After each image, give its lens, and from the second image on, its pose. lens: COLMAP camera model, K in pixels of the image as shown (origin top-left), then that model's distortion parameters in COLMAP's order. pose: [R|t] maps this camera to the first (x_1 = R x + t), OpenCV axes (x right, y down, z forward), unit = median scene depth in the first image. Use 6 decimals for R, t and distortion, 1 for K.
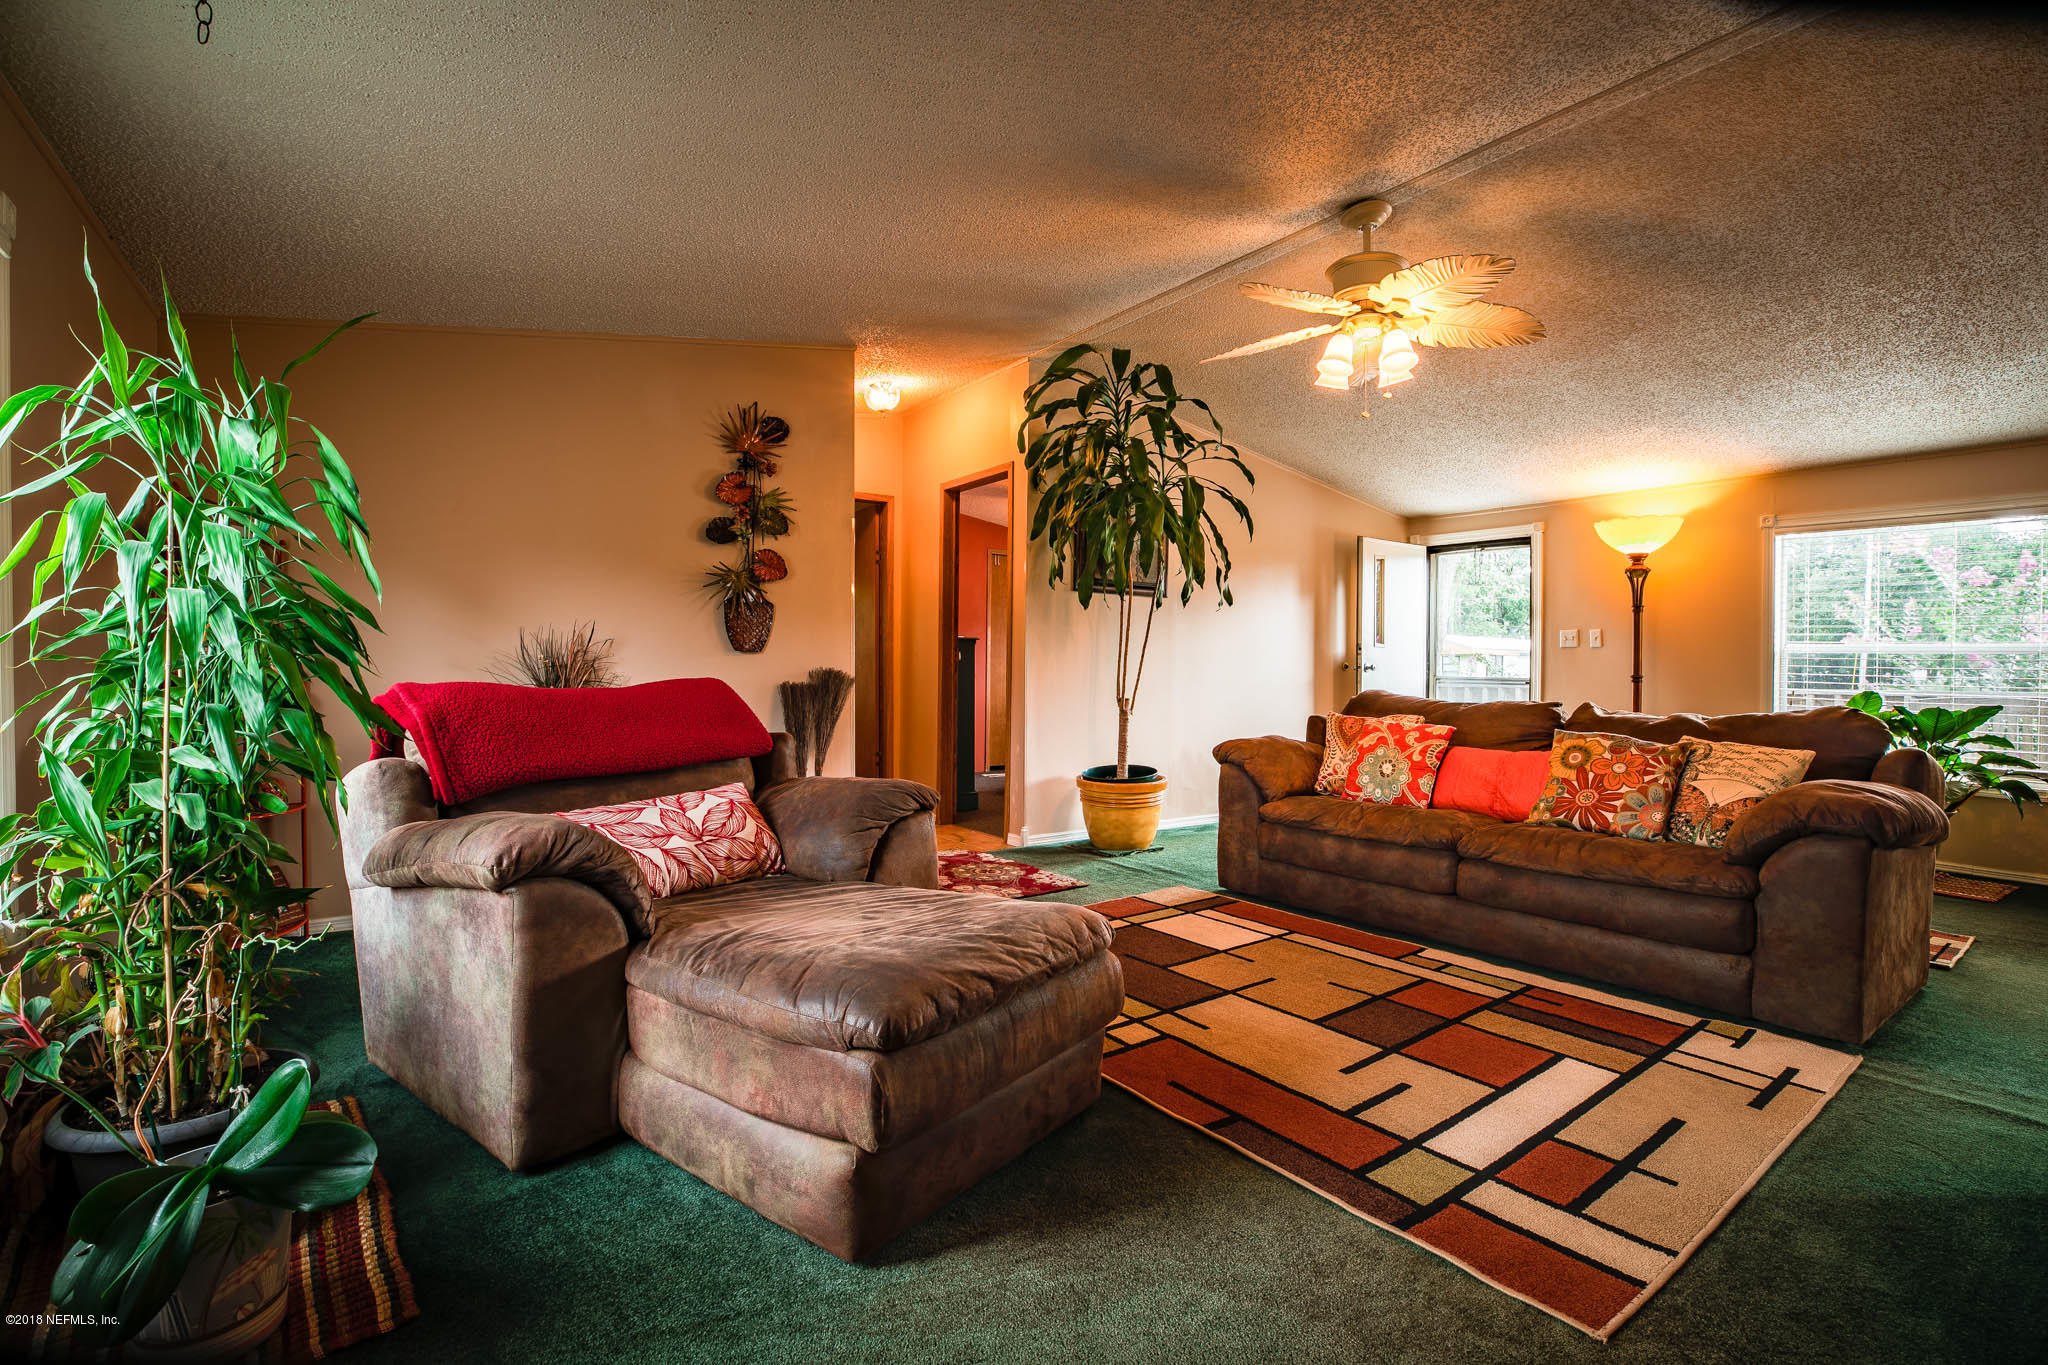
lens RADIAL K [[934.1, 0, 1024.0], [0, 934.1, 682.5], [0, 0, 1]] dist [-0.024804, 0.000722]
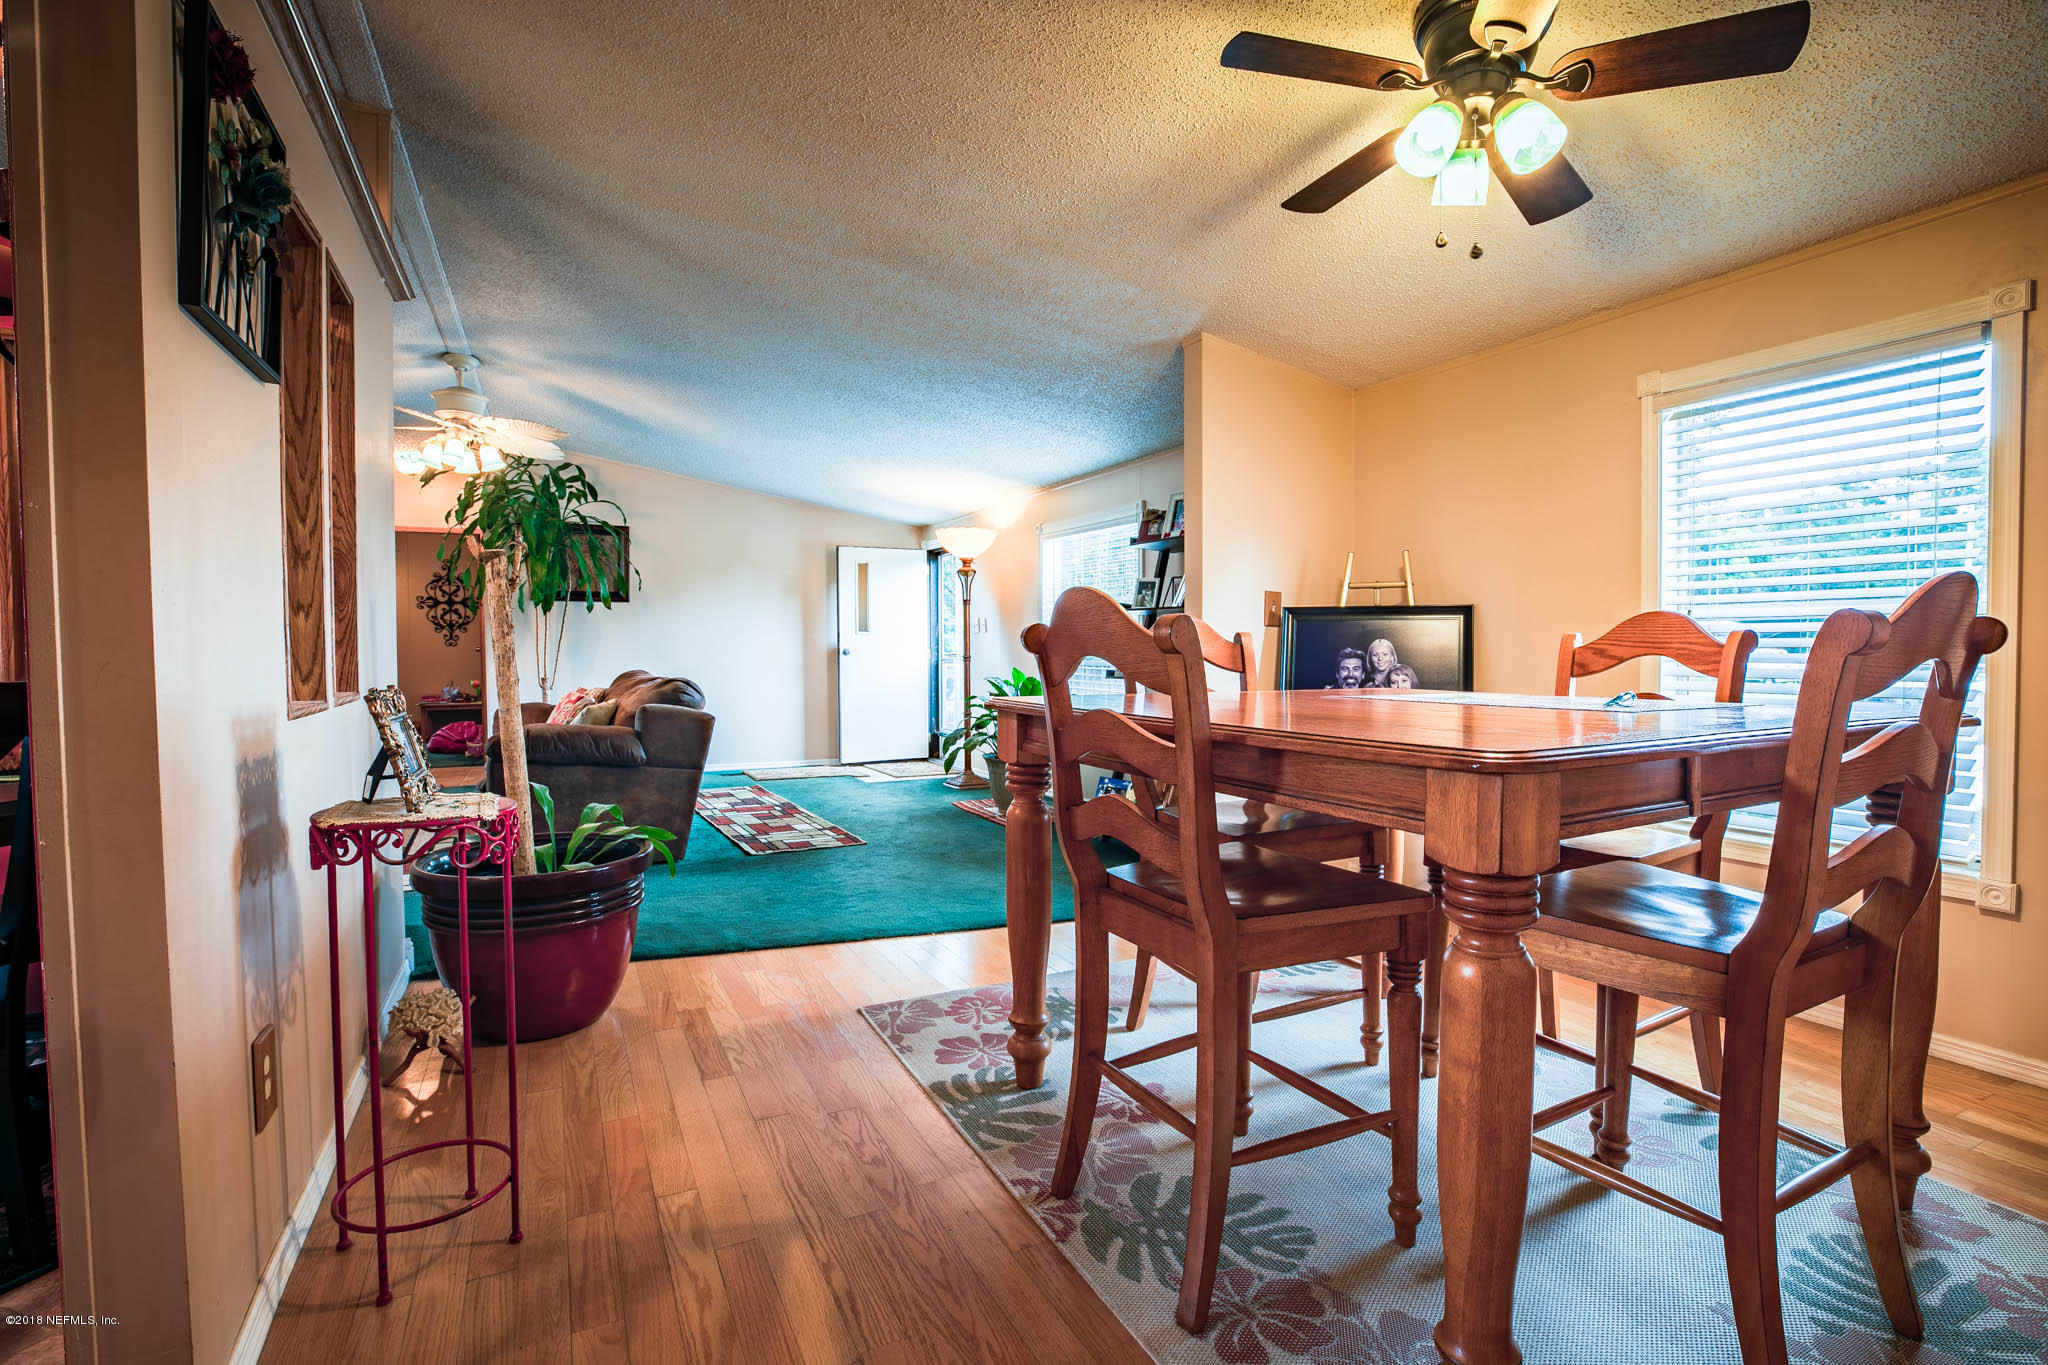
lens RADIAL K [[934.1, 0, 1024.0], [0, 934.1, 682.5], [0, 0, 1]] dist [-0.024804, 0.000722]
pose [[0.988995, -0.006972, -0.147785, 1.748403], [0.009363, 0.999836, 0.015487, 0.014334], [0.147653, -0.016700, 0.988898, -0.414892]]
